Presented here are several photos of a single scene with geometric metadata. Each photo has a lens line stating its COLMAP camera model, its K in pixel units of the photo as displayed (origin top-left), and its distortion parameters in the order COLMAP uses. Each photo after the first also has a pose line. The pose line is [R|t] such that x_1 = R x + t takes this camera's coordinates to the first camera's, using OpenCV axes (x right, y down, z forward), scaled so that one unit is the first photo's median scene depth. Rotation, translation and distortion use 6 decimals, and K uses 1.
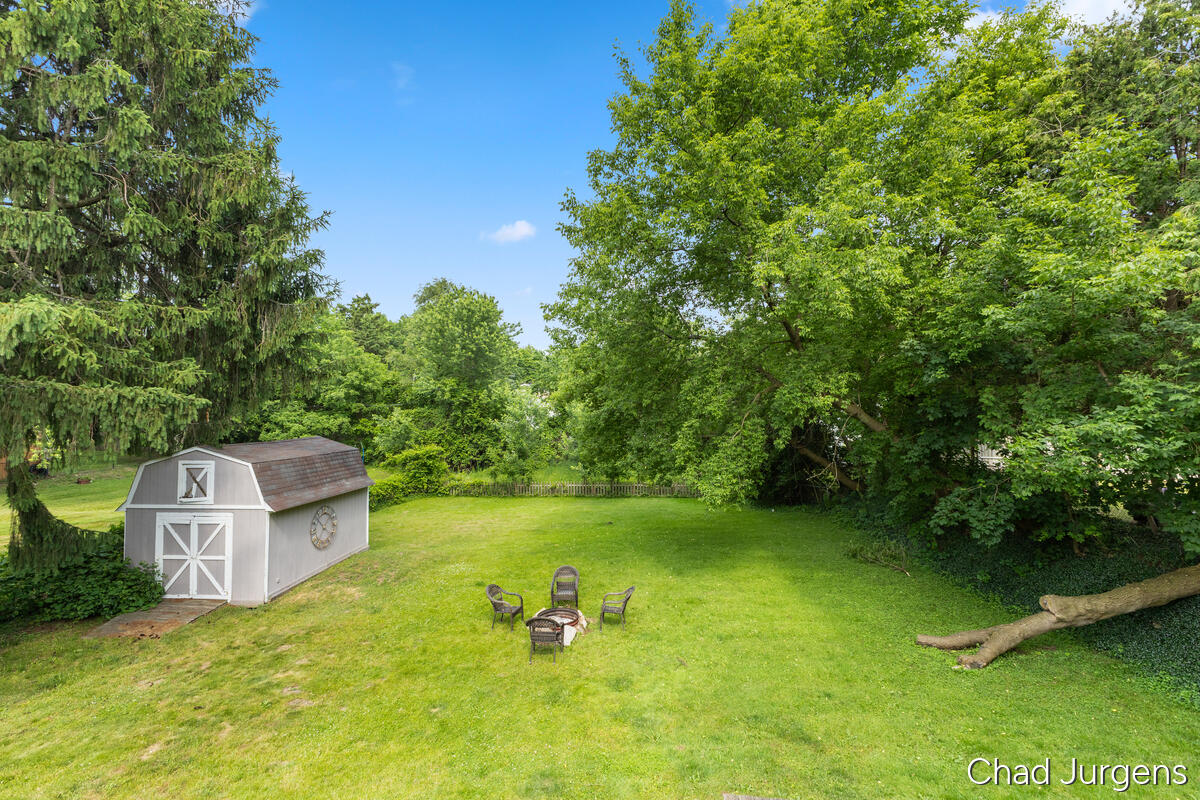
lens RADIAL K [[526.2, 0, 600.0], [0, 526.2, 400.0], [0, 0, 1]] dist [0.018276, 0.000284]
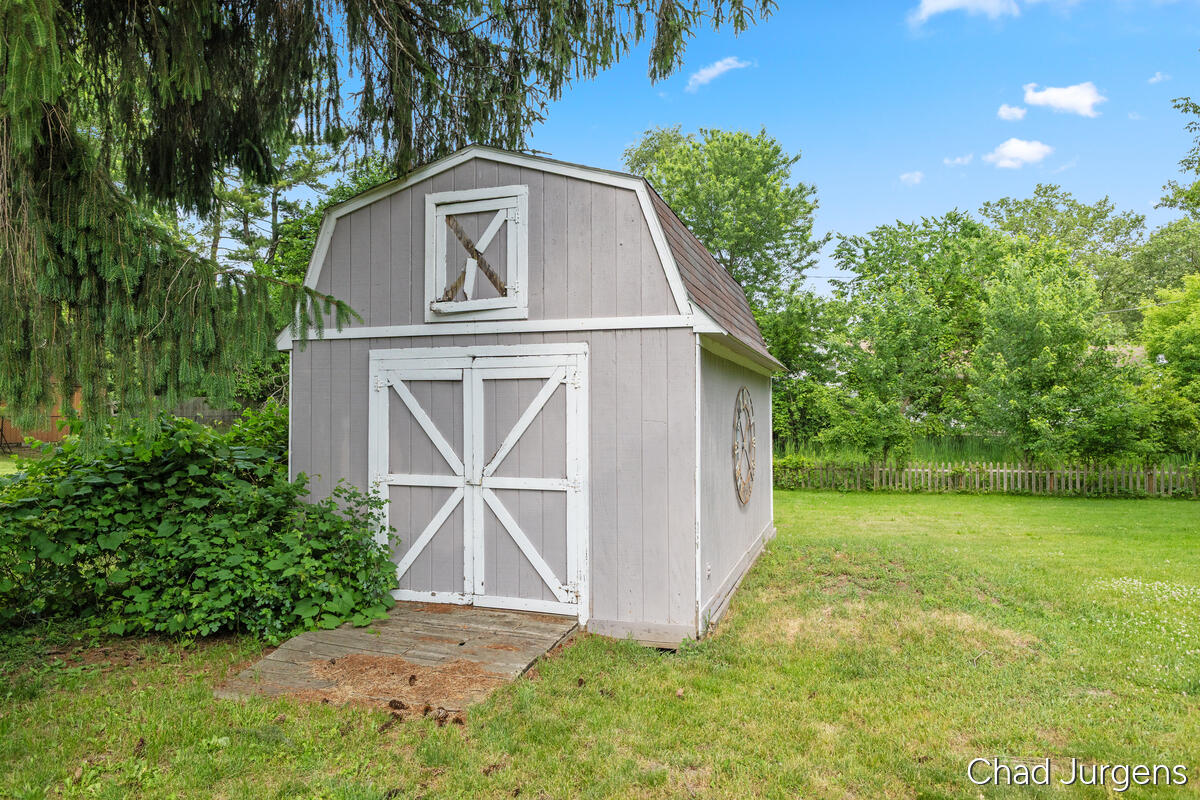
lens RADIAL K [[785.2, 0, 600.0], [0, 785.2, 400.0], [0, 0, 1]] dist [0.025256, 0.000859]
pose [[0.970012, -0.002873, -0.243039, -0.552970], [0.002357, 0.999994, -0.002410, 0.239663], [0.243044, 0.001765, 0.970014, 0.533922]]
